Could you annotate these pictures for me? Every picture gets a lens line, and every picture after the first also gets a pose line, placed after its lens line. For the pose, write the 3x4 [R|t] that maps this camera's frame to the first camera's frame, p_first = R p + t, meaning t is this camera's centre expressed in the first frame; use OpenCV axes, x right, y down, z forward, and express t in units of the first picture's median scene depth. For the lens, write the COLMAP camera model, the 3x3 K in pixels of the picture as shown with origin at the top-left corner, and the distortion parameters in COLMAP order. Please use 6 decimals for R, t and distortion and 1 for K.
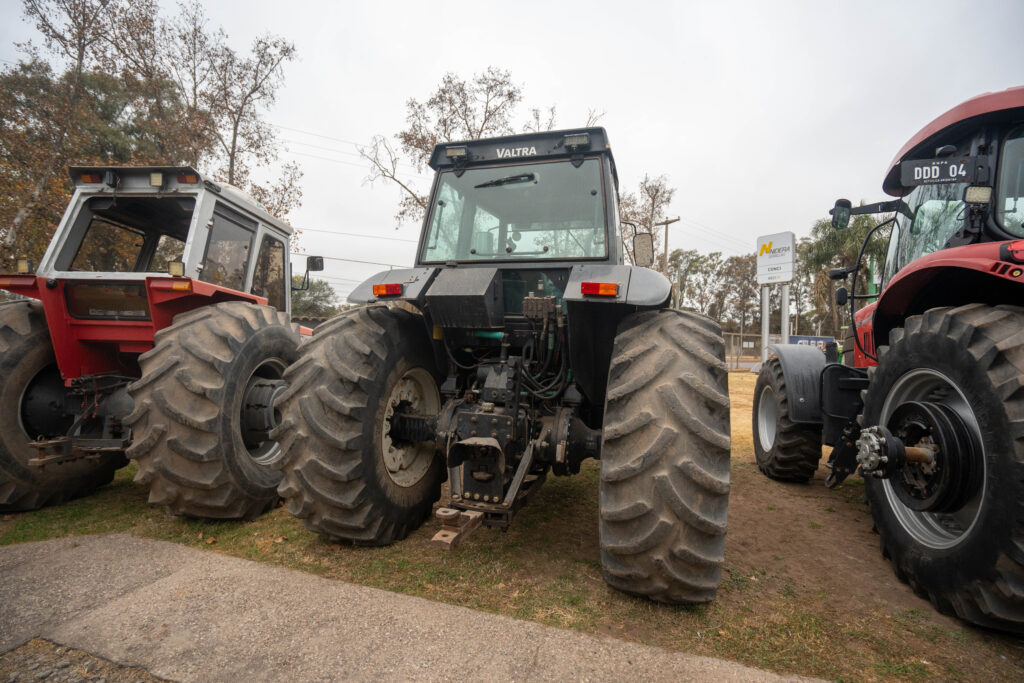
lens RADIAL K [[470.6, 0, 512.0], [0, 470.6, 341.5], [0, 0, 1]] dist [-0.061942, 0.025032]
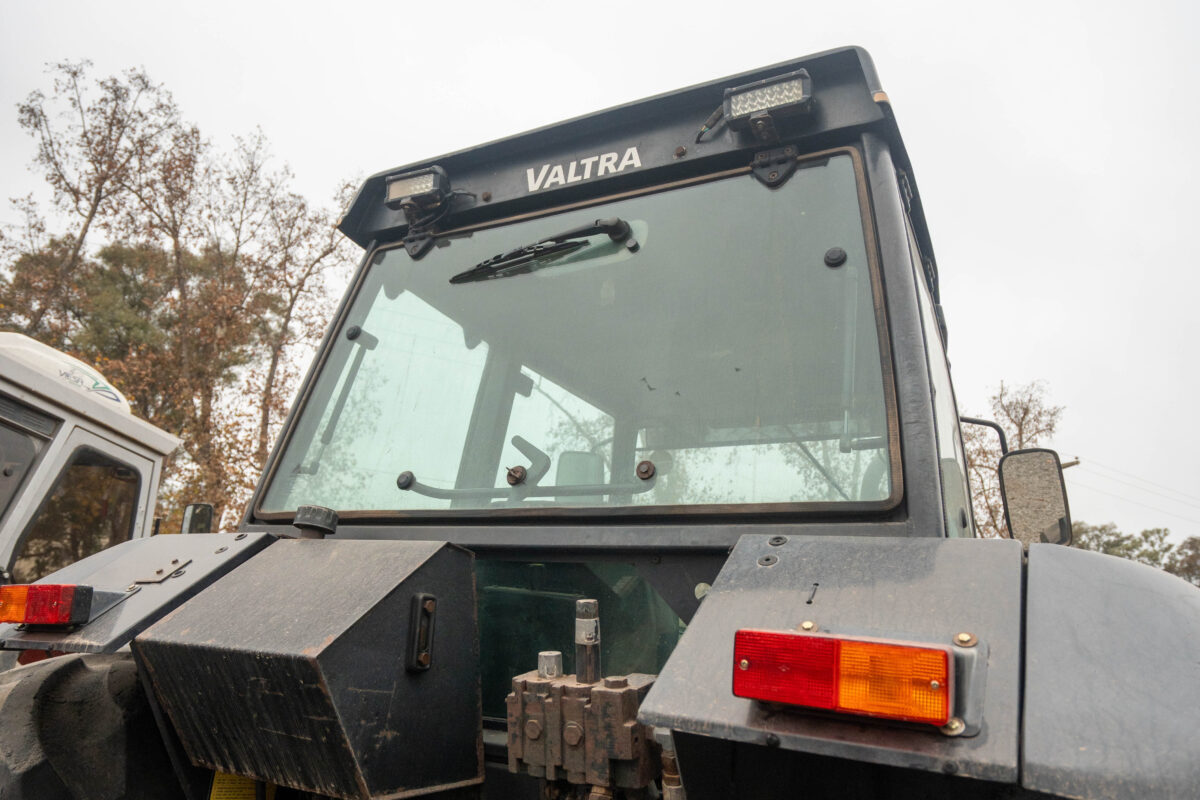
lens RADIAL K [[827.1, 0, 601.2], [0, 827.1, 407.7], [0, 0, 1]] dist [-0.063485, 0.027704]
pose [[0.982146, -0.002812, -0.188101, 0.123127], [-0.057588, 0.947391, -0.314855, -0.082684], [0.179090, 0.320066, 0.930314, 0.535700]]
